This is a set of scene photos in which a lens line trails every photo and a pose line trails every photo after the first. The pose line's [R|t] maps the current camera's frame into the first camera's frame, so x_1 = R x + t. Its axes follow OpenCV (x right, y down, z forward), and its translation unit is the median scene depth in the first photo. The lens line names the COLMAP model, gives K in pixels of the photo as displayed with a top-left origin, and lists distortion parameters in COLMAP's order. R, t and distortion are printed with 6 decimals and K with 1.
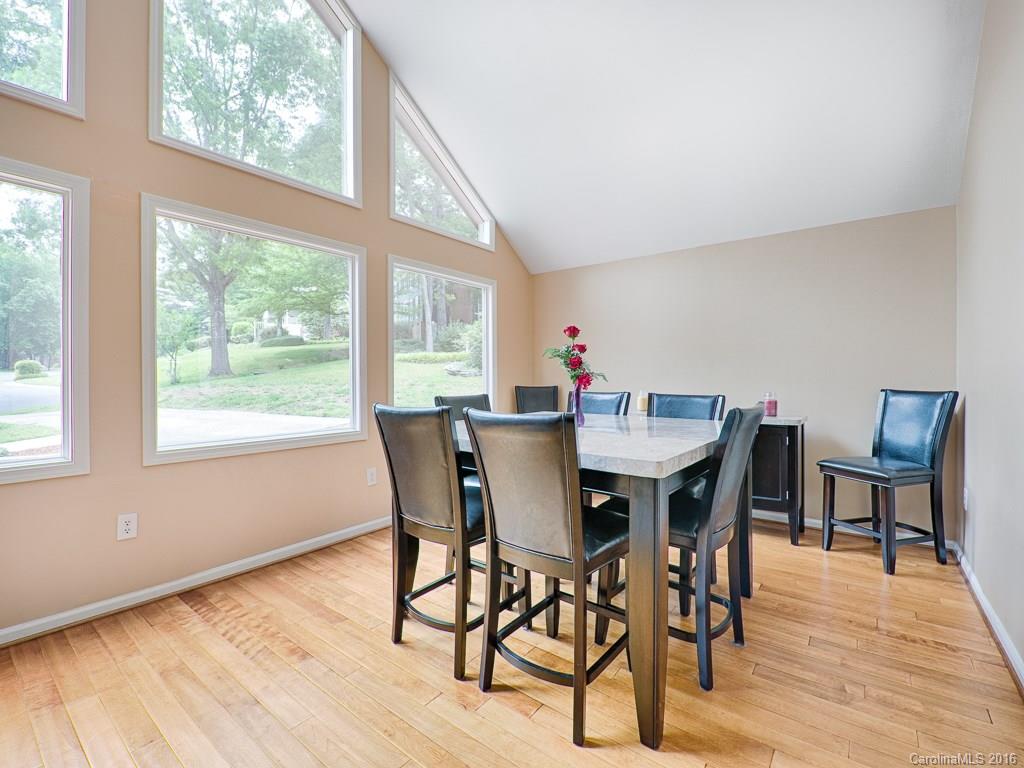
lens RADIAL K [[463.1, 0, 506.4], [0, 463.1, 381.7], [0, 0, 1]] dist [0.001686, 0.000496]
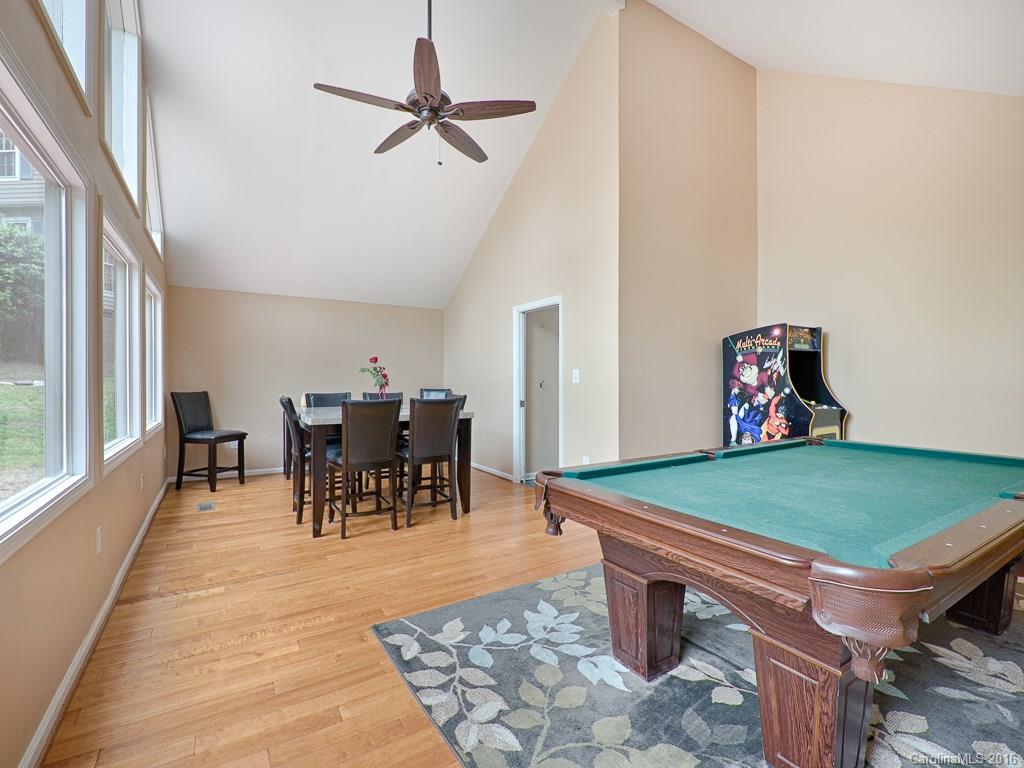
lens RADIAL K [[463.1, 0, 506.4], [0, 463.1, 381.7], [0, 0, 1]] dist [0.001686, 0.000496]
pose [[0.337837, -0.004092, 0.941196, -0.985409], [0.011671, 0.999932, 0.000158, -0.008401], [-0.941132, 0.010931, 0.337862, -0.097407]]
